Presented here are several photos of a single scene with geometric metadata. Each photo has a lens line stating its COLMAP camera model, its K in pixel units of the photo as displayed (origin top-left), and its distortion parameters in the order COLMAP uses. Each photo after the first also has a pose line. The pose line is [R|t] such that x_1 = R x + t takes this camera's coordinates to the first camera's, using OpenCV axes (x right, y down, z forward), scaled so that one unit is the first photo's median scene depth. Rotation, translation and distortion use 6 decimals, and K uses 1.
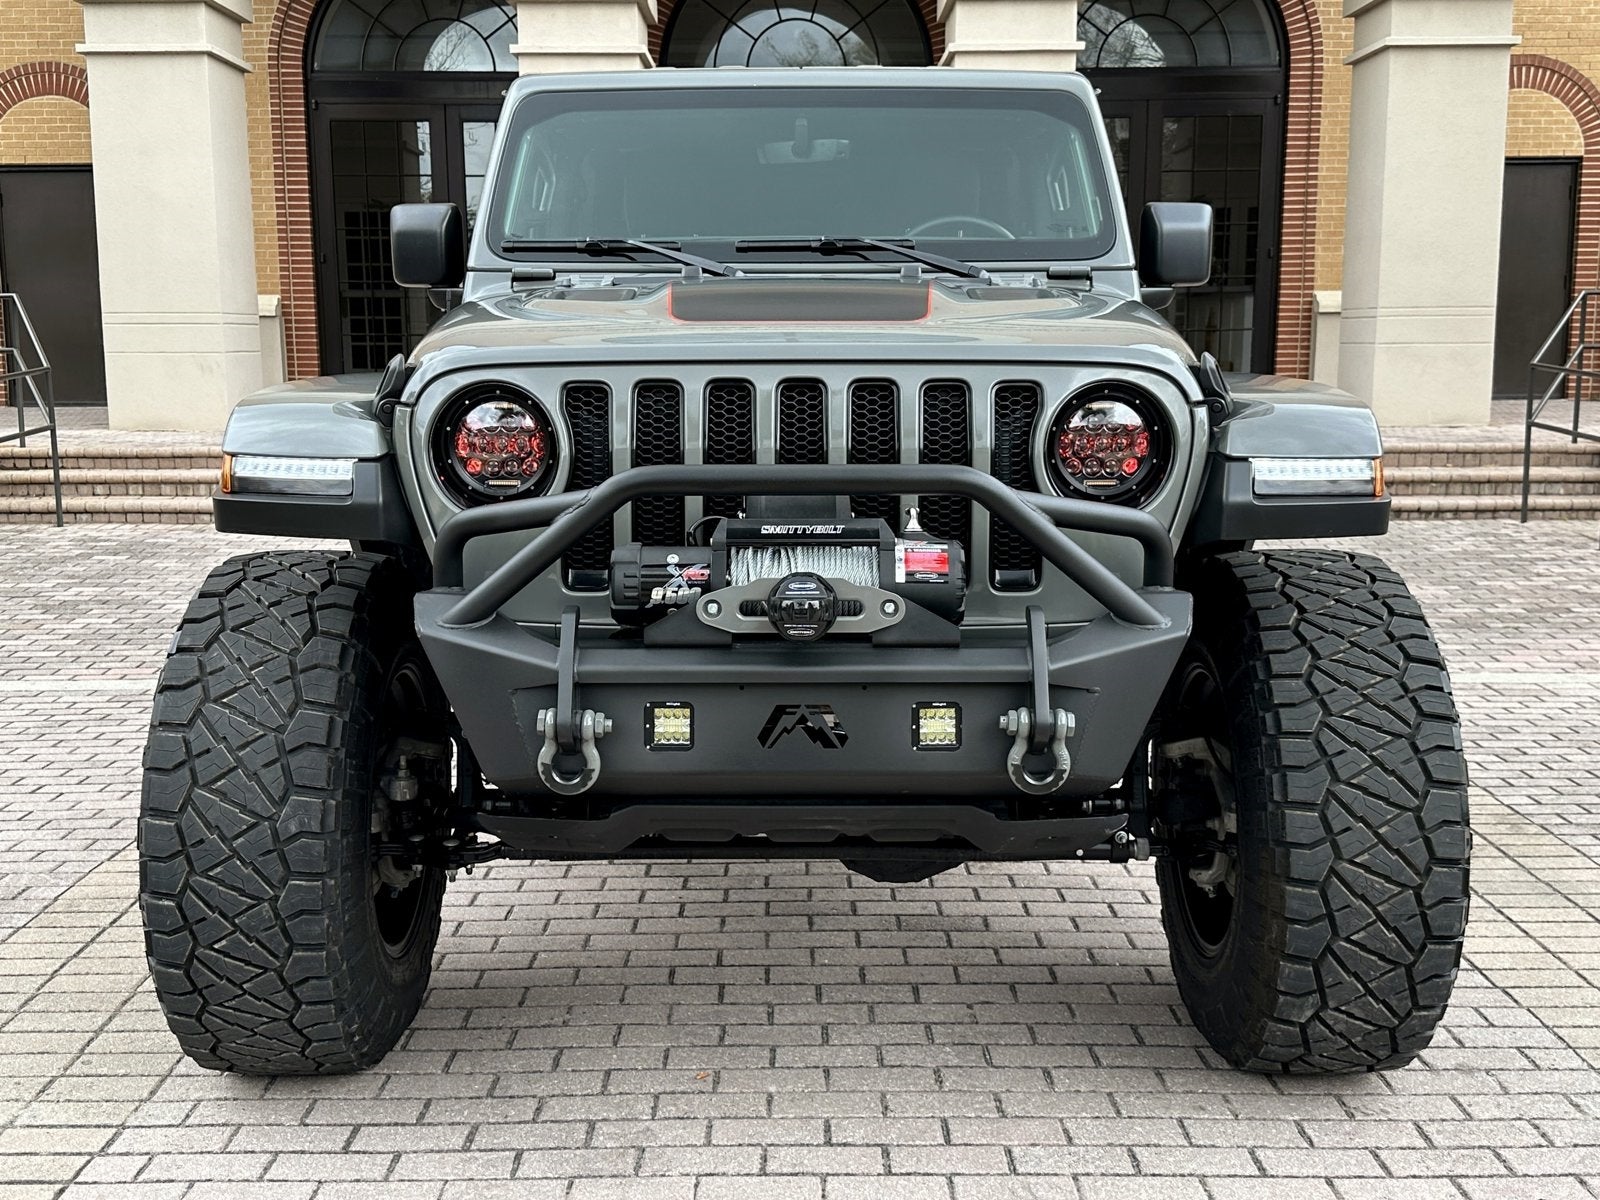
lens RADIAL K [[1782.3, 0, 800.0], [0, 1782.3, 600.0], [0, 0, 1]] dist [0.170661, -0.426324]
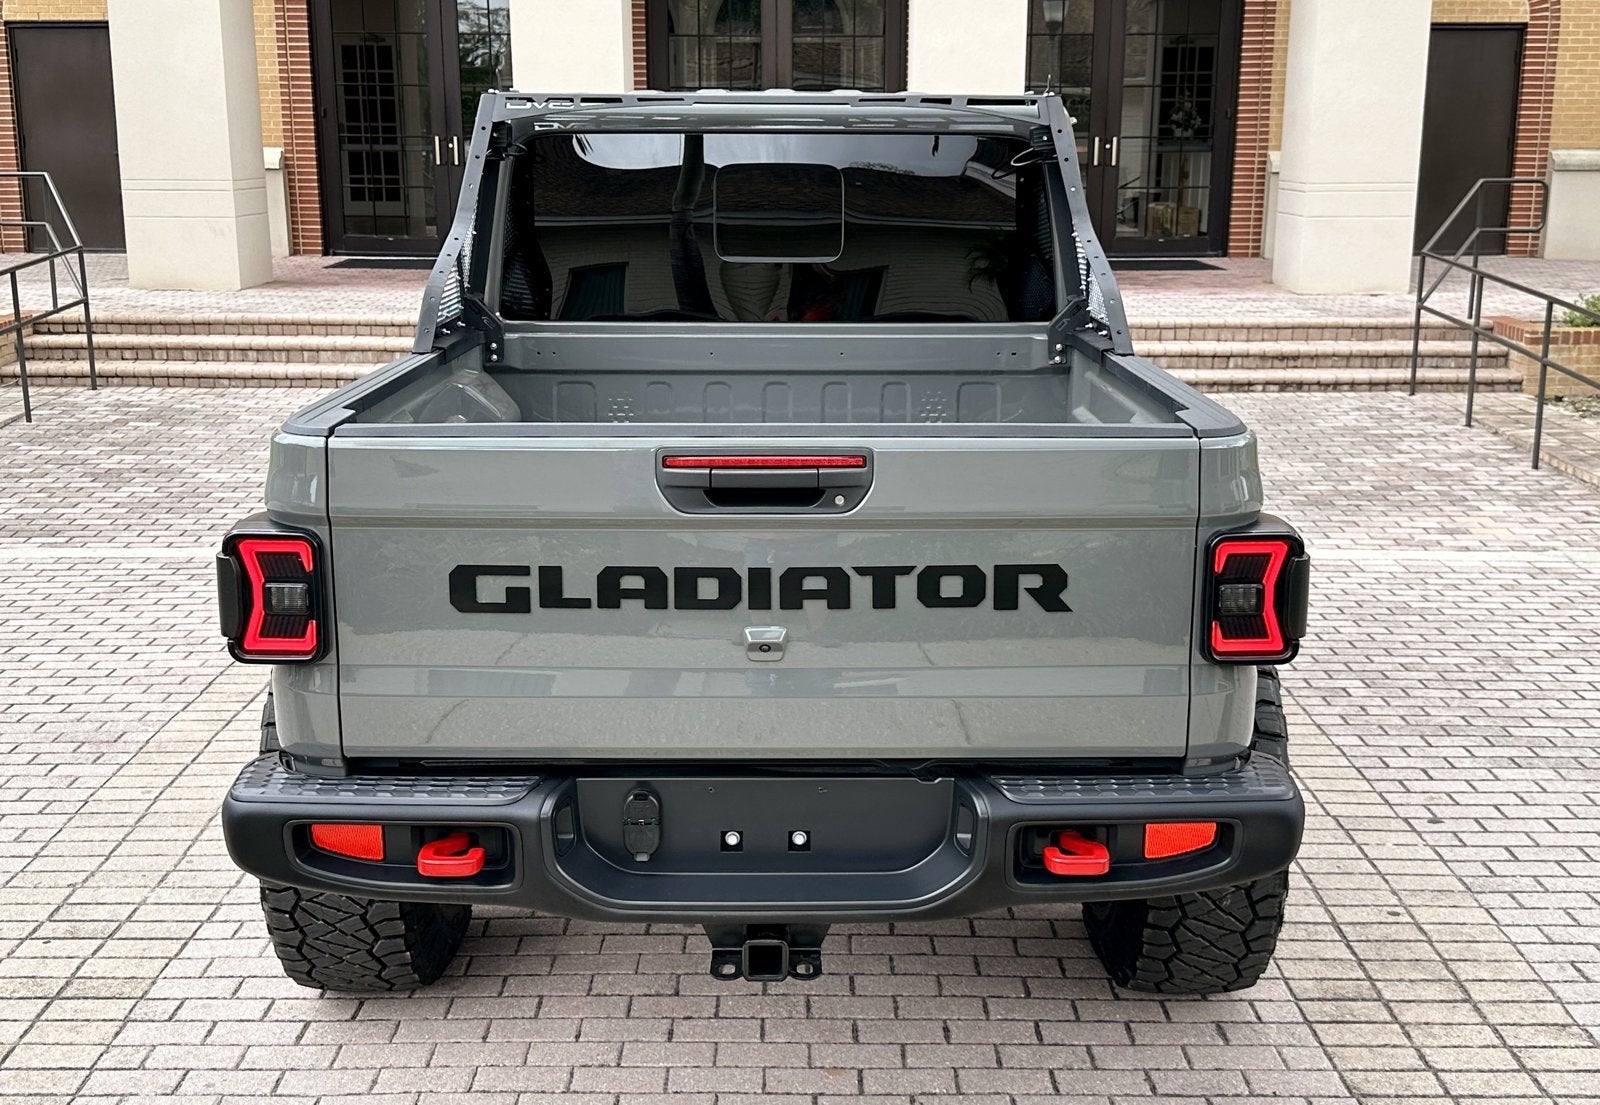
lens RADIAL K [[1879.8, 0, 822.3], [0, 1879.8, 526.1], [0, 0, 1]] dist [0.211286, -0.603430]
pose [[0.999978, 0.006645, 0.000329, 0.092206], [-0.006651, 0.997512, 0.070184, -0.103914], [0.000139, -0.070184, 0.997534, -0.427803]]
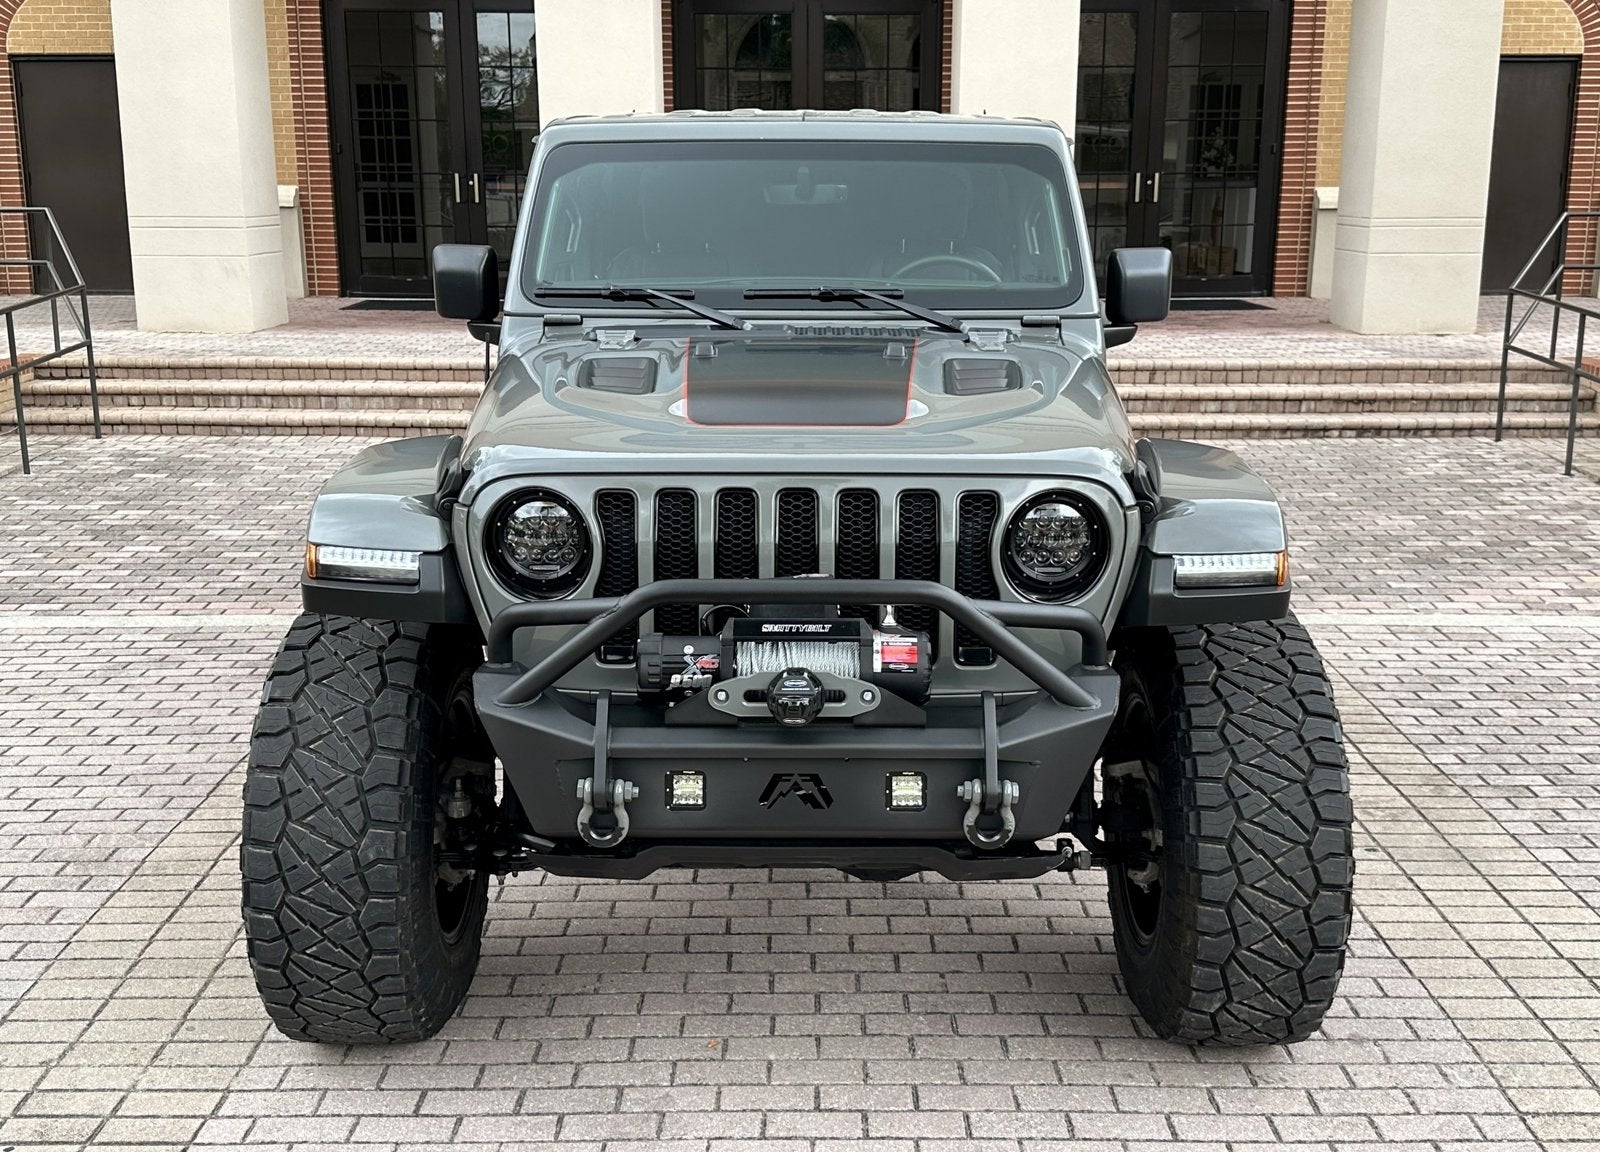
lens RADIAL K [[1796.0, 0, 822.5], [0, 1796.0, 572.4], [0, 0, 1]] dist [0.182835, -0.471658]
pose [[0.999976, 0.004341, 0.005363, 0.008309], [-0.004743, 0.996995, 0.077315, -0.114586], [-0.005012, -0.077338, 0.996992, -0.139664]]
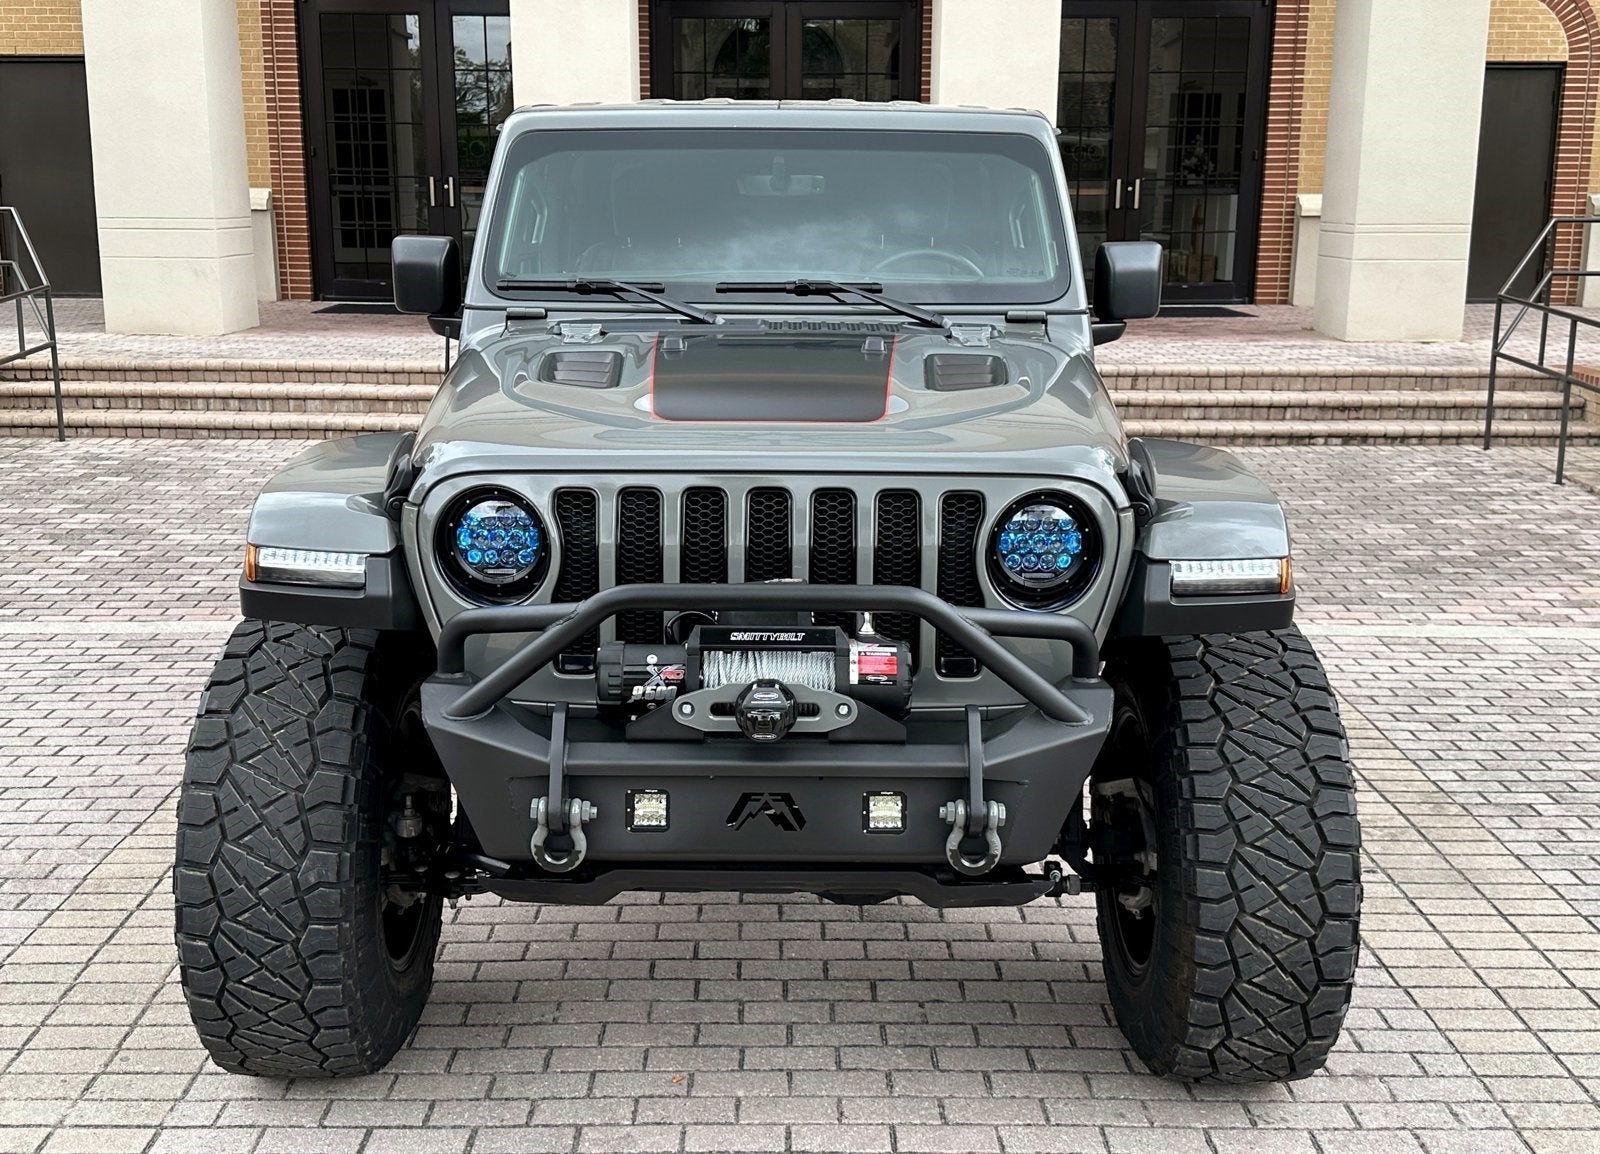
lens RADIAL K [[1789.0, 0, 801.1], [0, 1789.0, 554.2], [0, 0, 1]] dist [0.181667, -0.461477]
pose [[0.999949, 0.008249, 0.005840, 0.010494], [-0.008597, 0.998030, 0.062150, -0.108330], [-0.005316, -0.062197, 0.998050, -0.083258]]
